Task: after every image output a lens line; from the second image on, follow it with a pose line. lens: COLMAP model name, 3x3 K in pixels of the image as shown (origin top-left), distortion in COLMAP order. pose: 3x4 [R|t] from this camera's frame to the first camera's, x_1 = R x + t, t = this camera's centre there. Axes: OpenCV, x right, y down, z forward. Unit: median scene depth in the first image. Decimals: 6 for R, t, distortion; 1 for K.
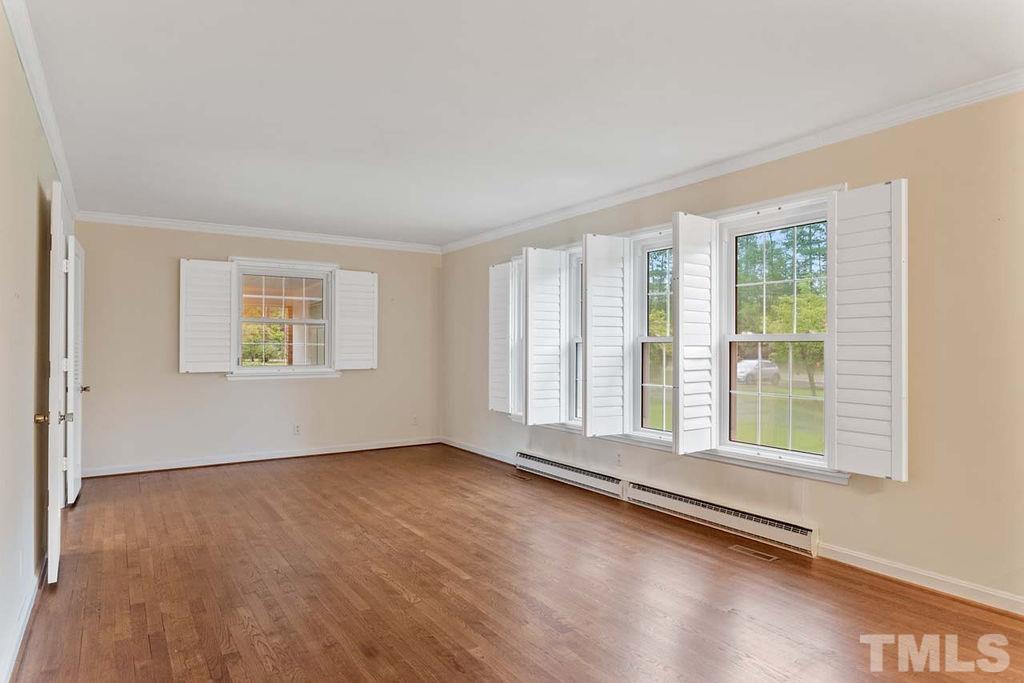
lens RADIAL K [[605.7, 0, 512.0], [0, 605.7, 341.5], [0, 0, 1]] dist [0.003822, 0.000273]
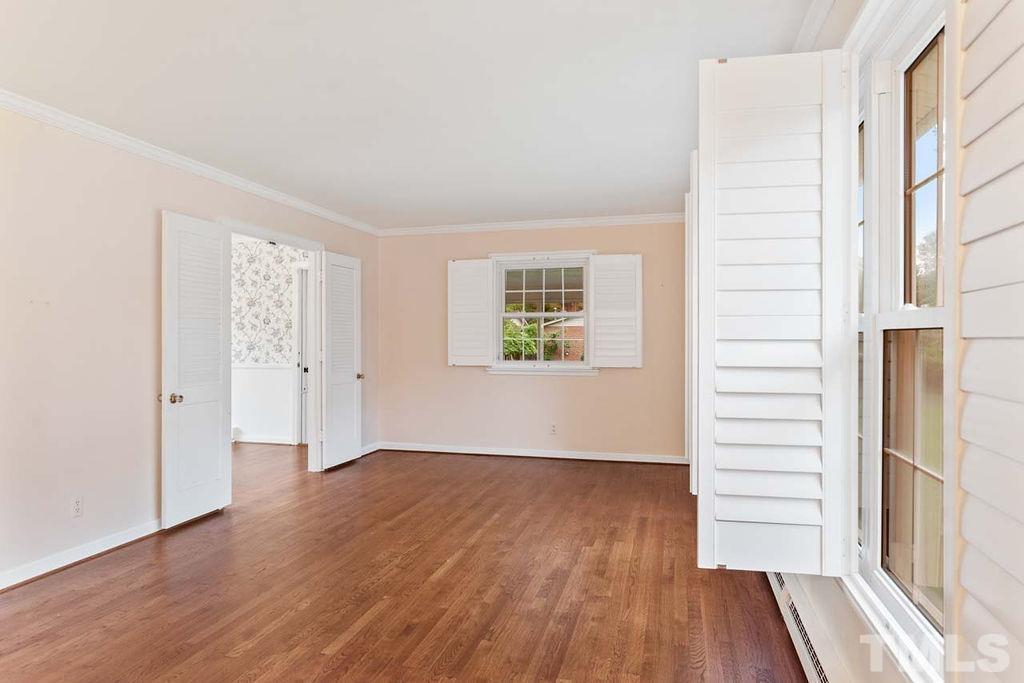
lens RADIAL K [[605.7, 0, 512.0], [0, 605.7, 341.5], [0, 0, 1]] dist [0.003822, 0.000273]
pose [[0.666769, 0.000631, -0.745264, 0.462626], [0.006474, 0.999957, 0.006639, 0.002991], [0.745237, -0.009252, 0.666736, 0.490777]]
